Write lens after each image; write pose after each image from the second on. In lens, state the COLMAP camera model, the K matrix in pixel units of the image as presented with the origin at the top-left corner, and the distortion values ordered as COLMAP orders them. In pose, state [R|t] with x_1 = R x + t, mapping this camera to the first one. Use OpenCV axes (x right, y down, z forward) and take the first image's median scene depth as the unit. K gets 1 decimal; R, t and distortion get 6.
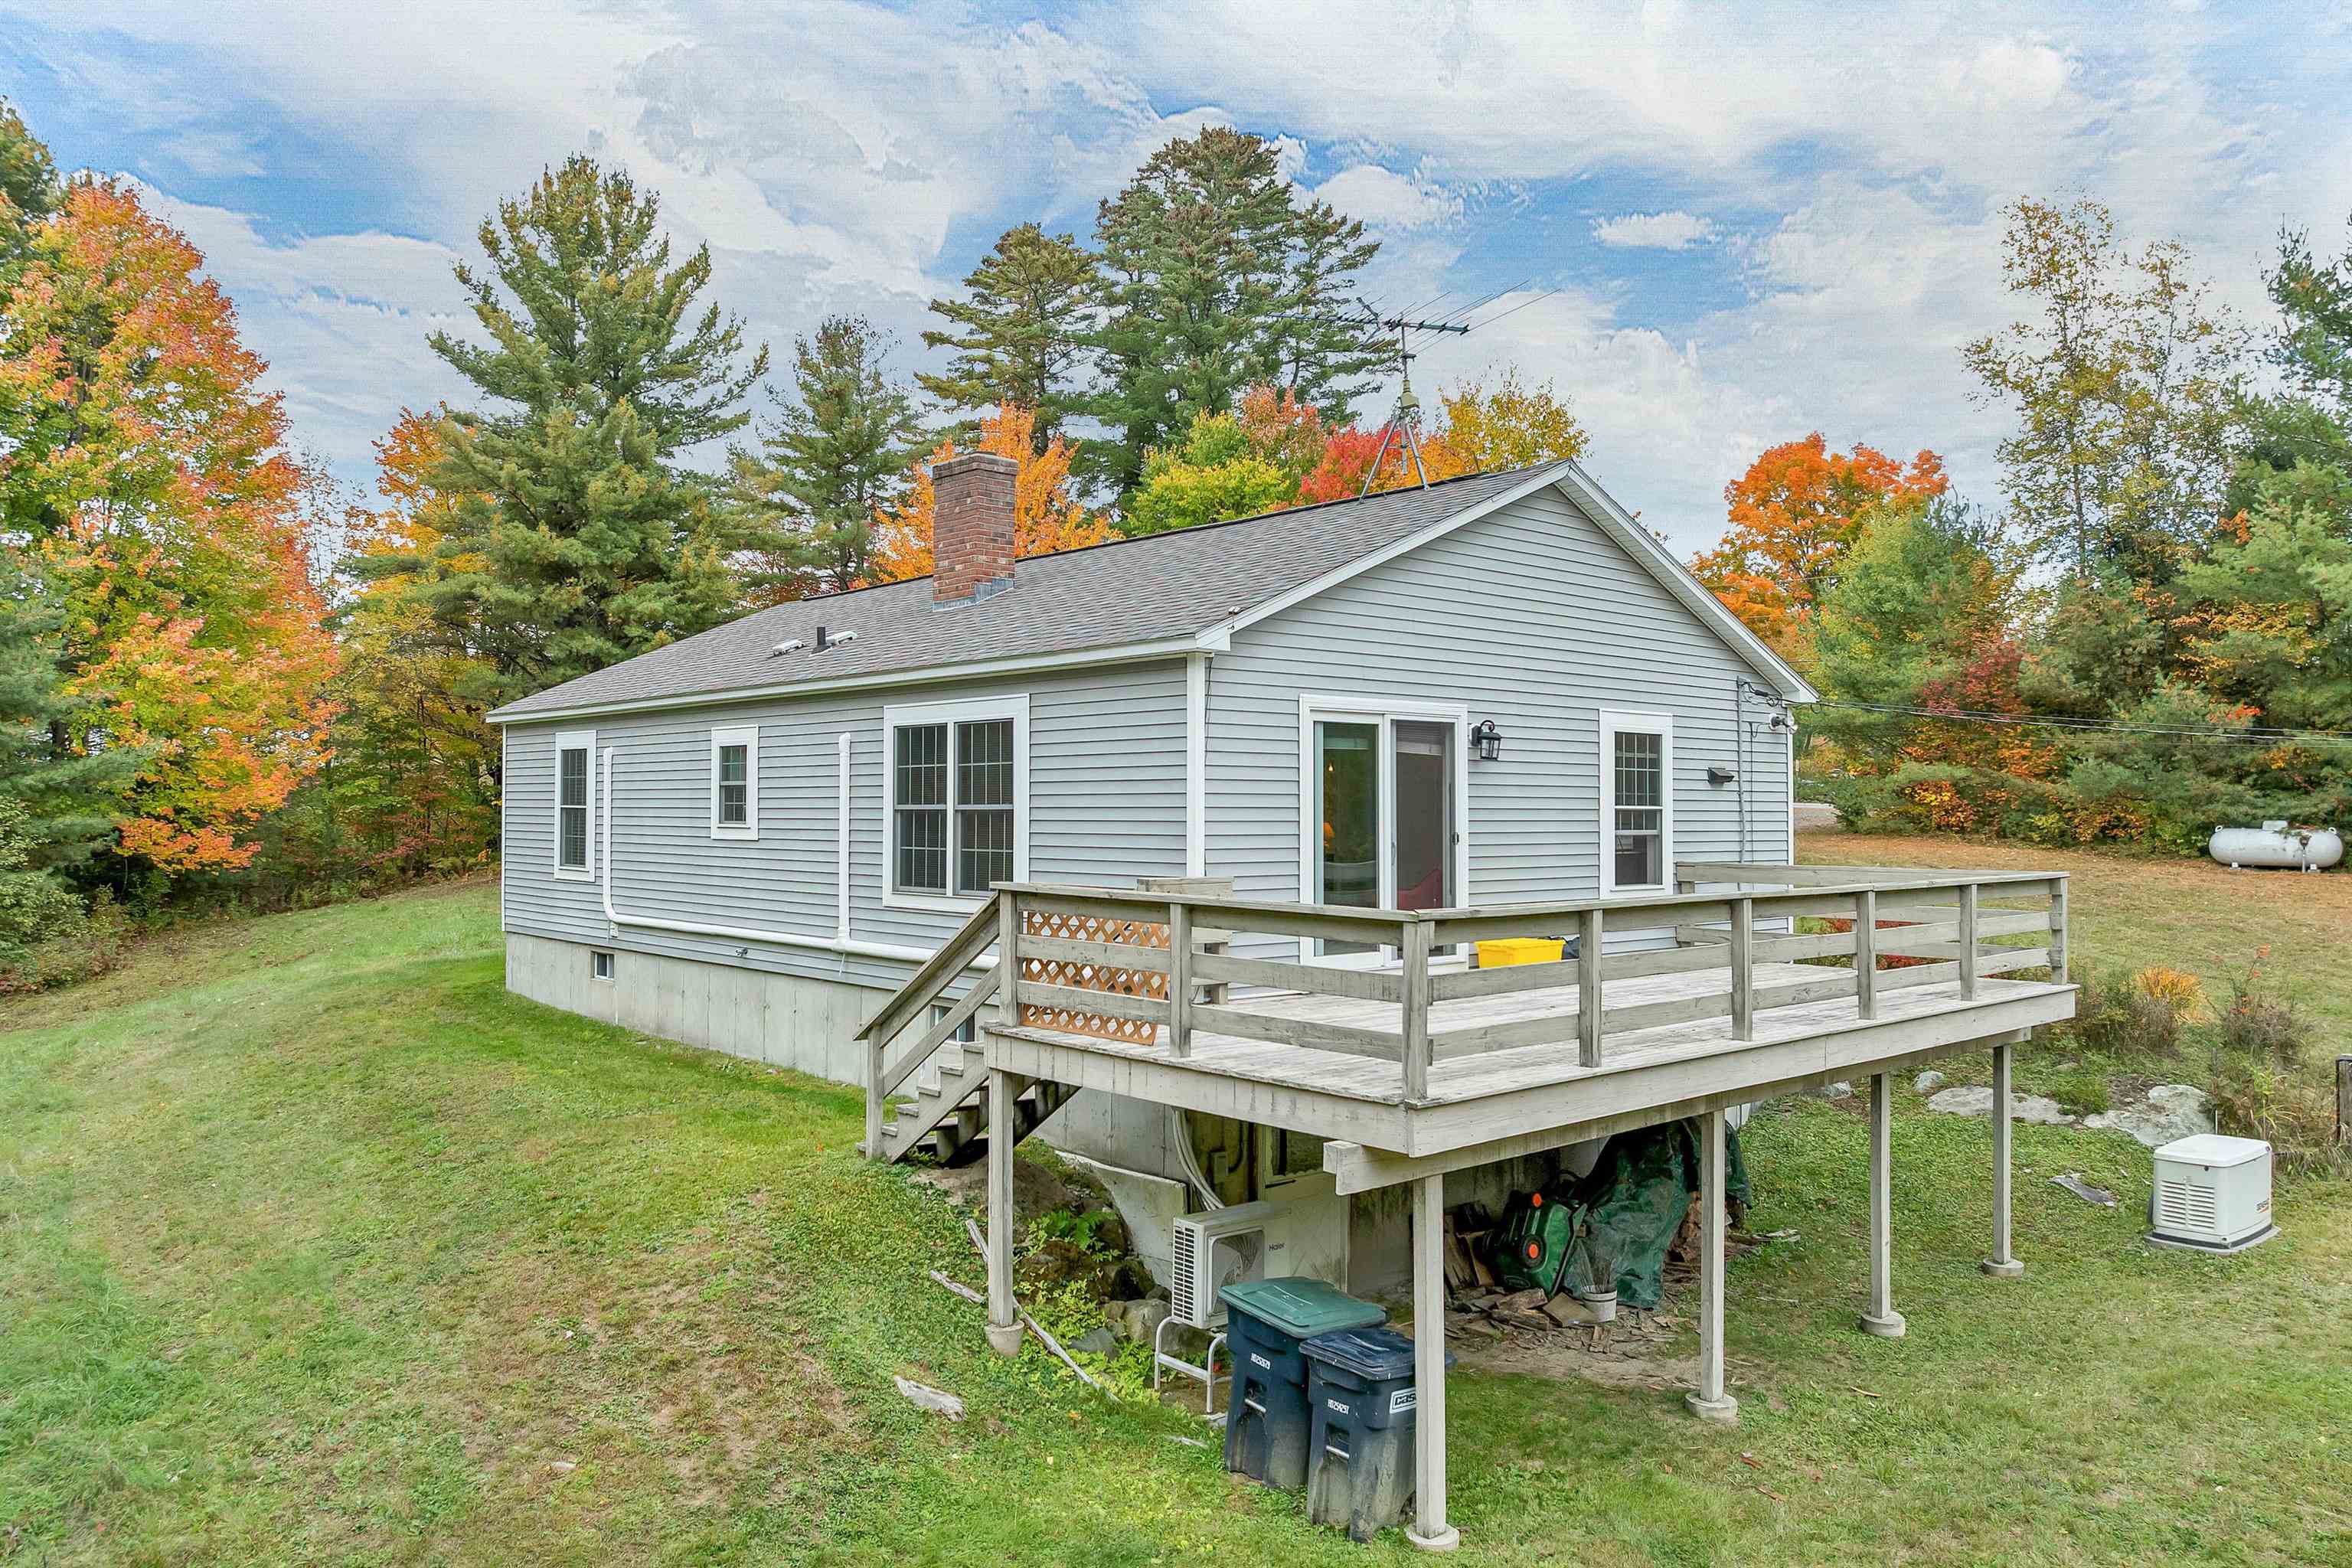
lens RADIAL K [[1700.9, 0, 1162.9], [0, 1700.9, 771.5], [0, 0, 1]] dist [-0.046933, 0.019110]
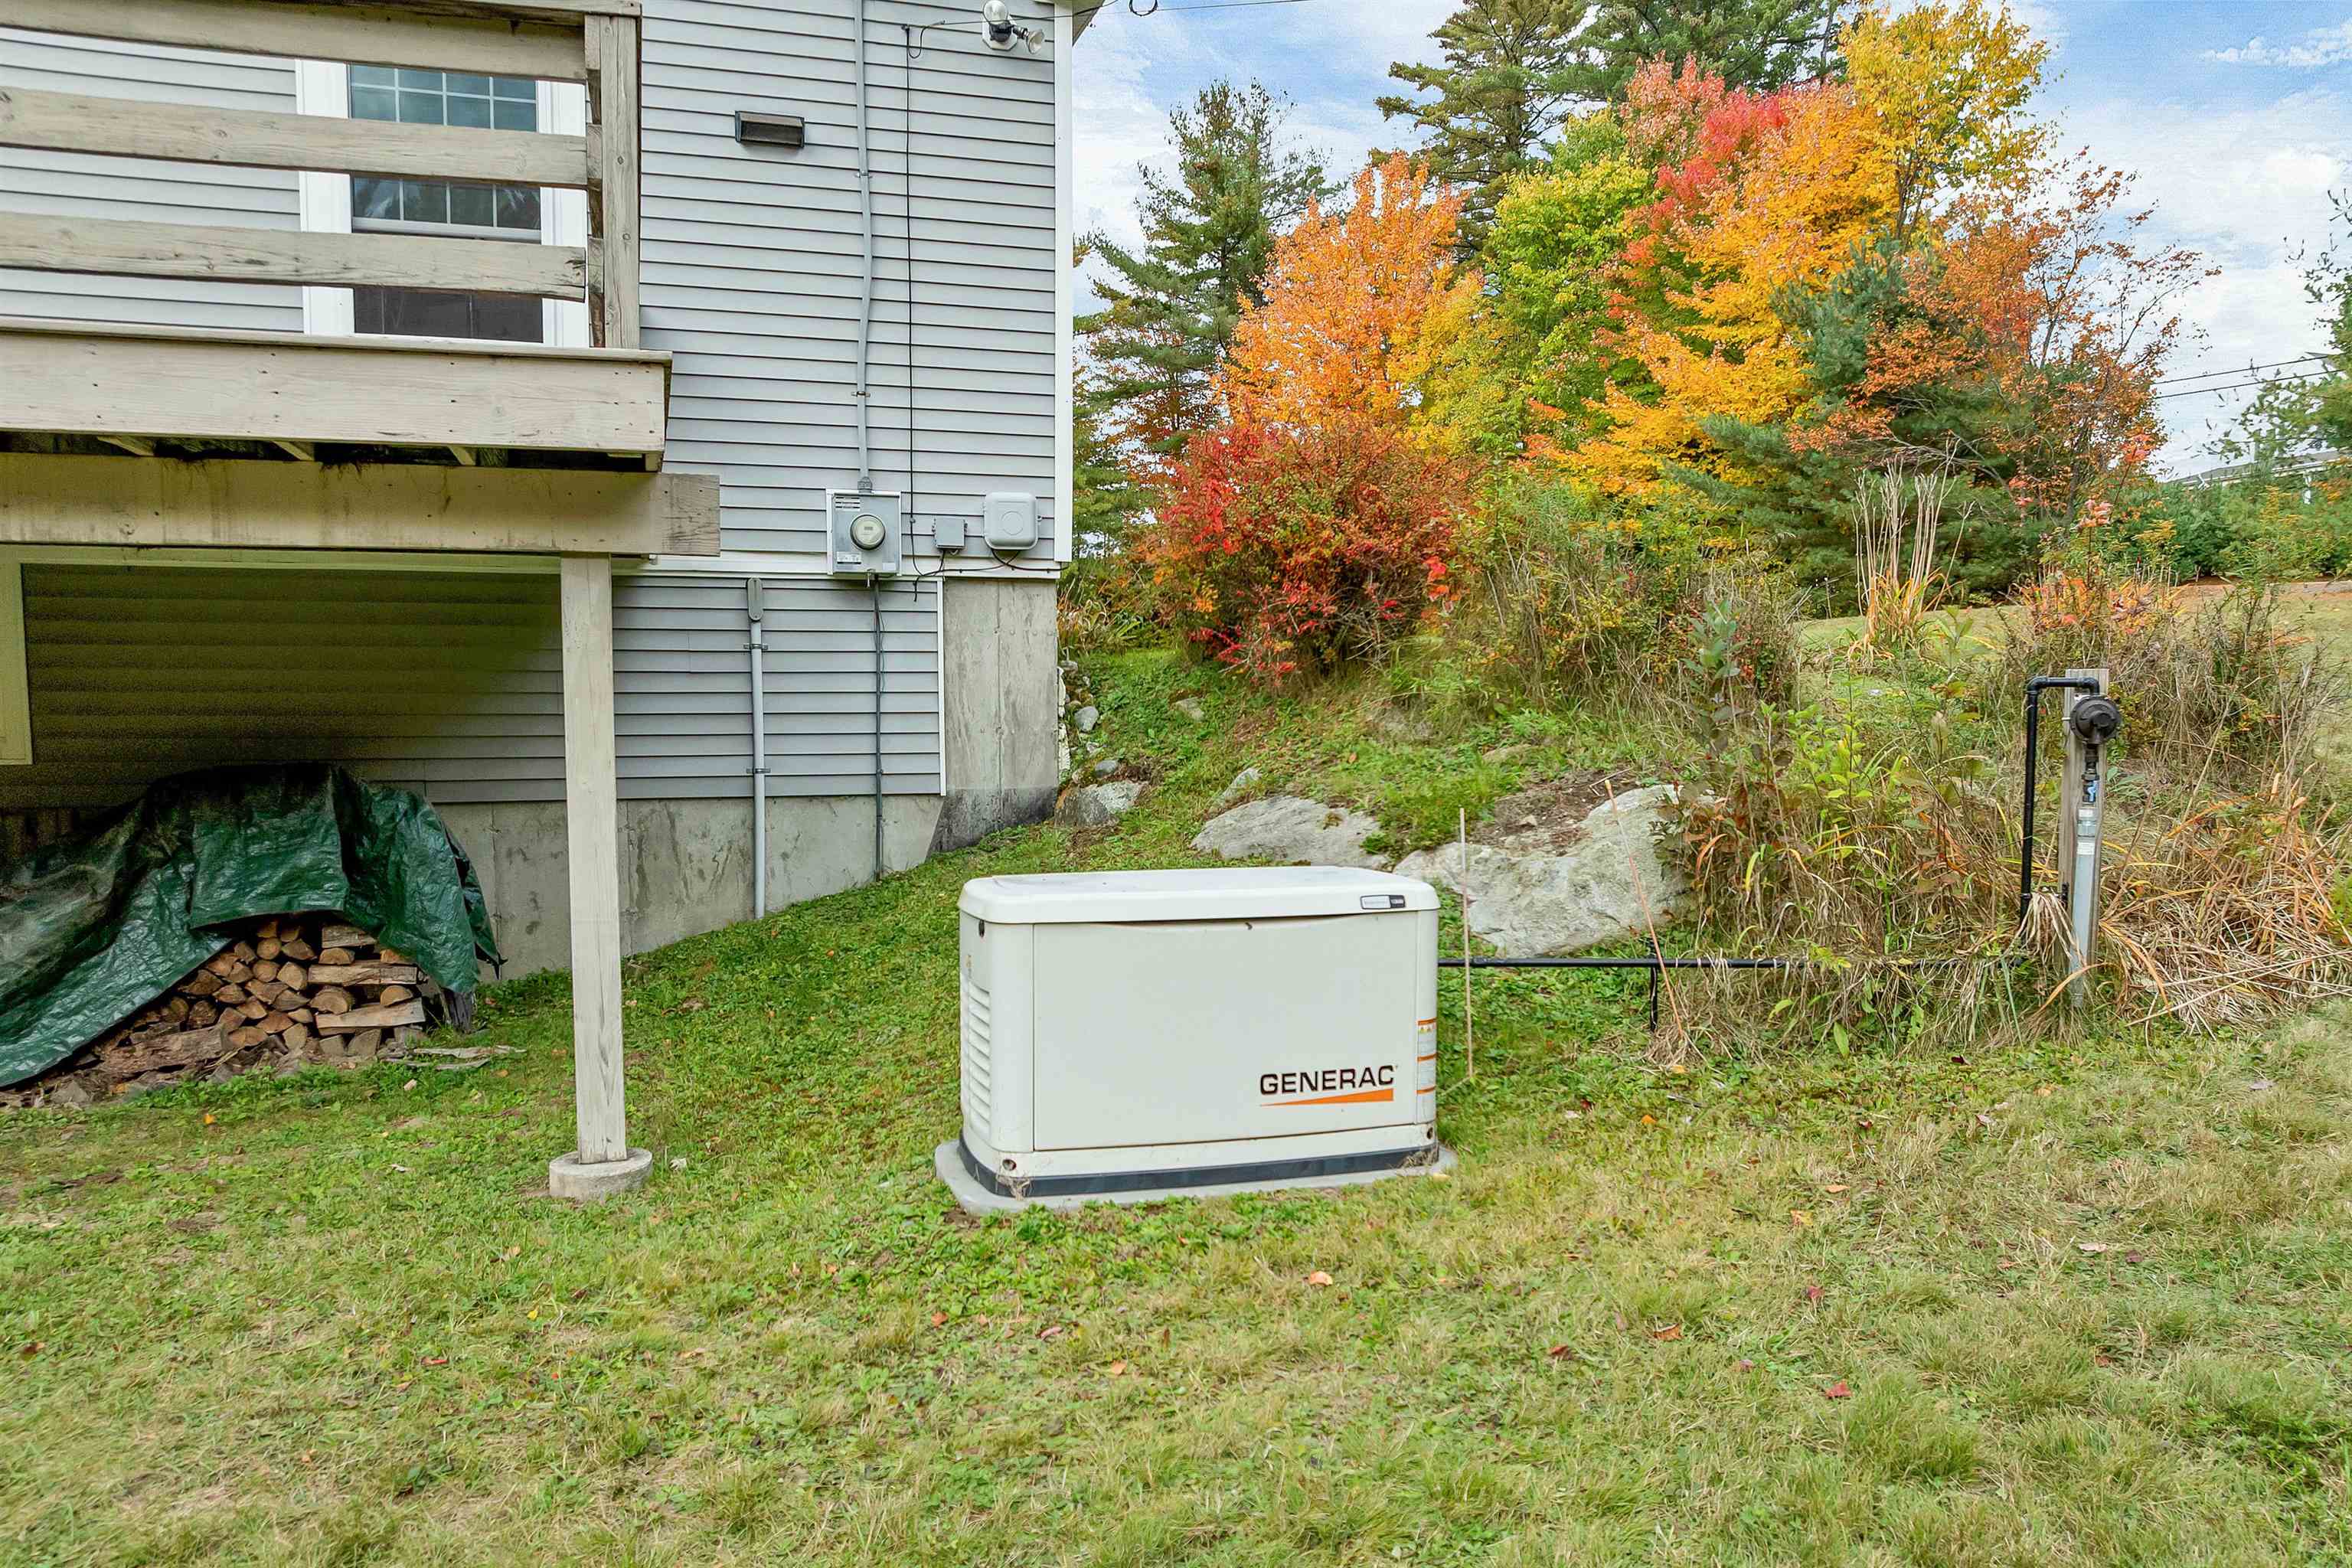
lens RADIAL K [[1700.9, 0, 1171.3], [0, 1700.9, 864.1], [0, 0, 1]] dist [-0.046933, 0.019110]
pose [[0.916167, 0.038444, -0.398948, 0.594380], [0.008430, 0.993321, 0.115079, 0.145614], [0.400707, -0.108795, 0.909724, 0.562736]]
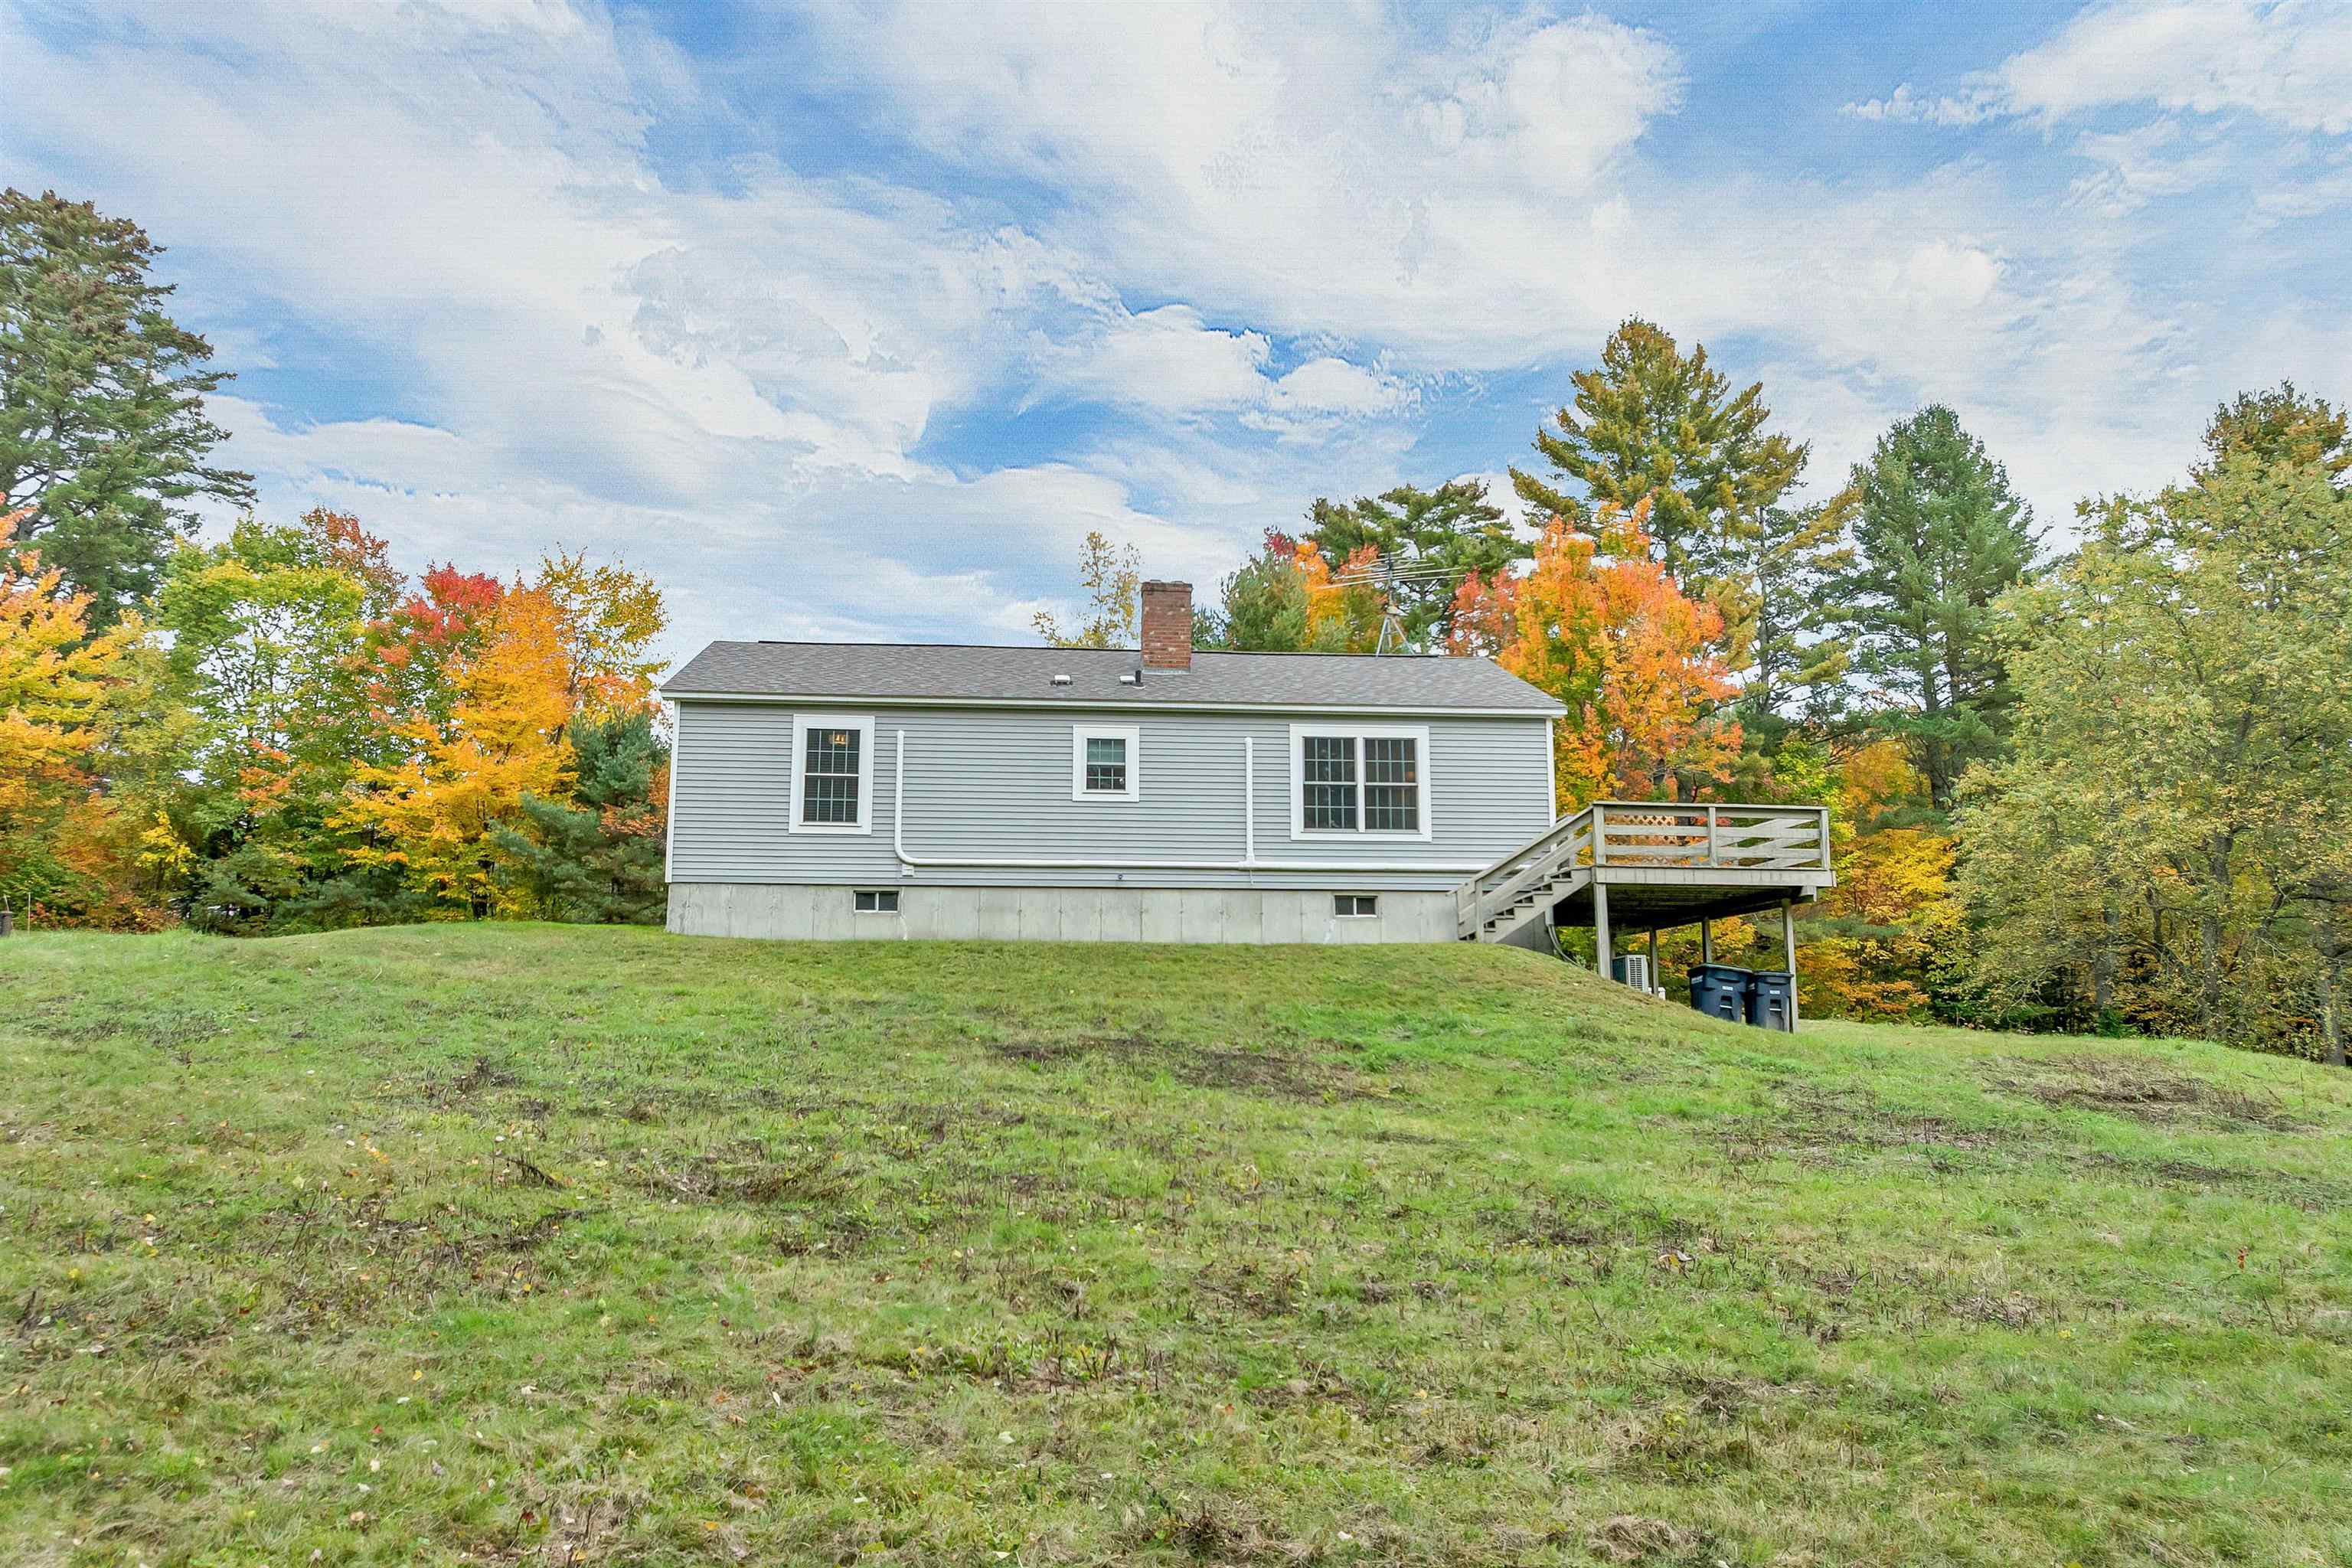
lens RADIAL K [[1700.9, 0, 1172.2], [0, 1700.9, 757.6], [0, 0, 1]] dist [-0.046933, 0.019110]
pose [[0.589916, 0.137195, 0.795724, -1.376509], [-0.017360, 0.987387, -0.157371, 0.230219], [-0.807278, 0.079022, 0.584857, 0.081740]]
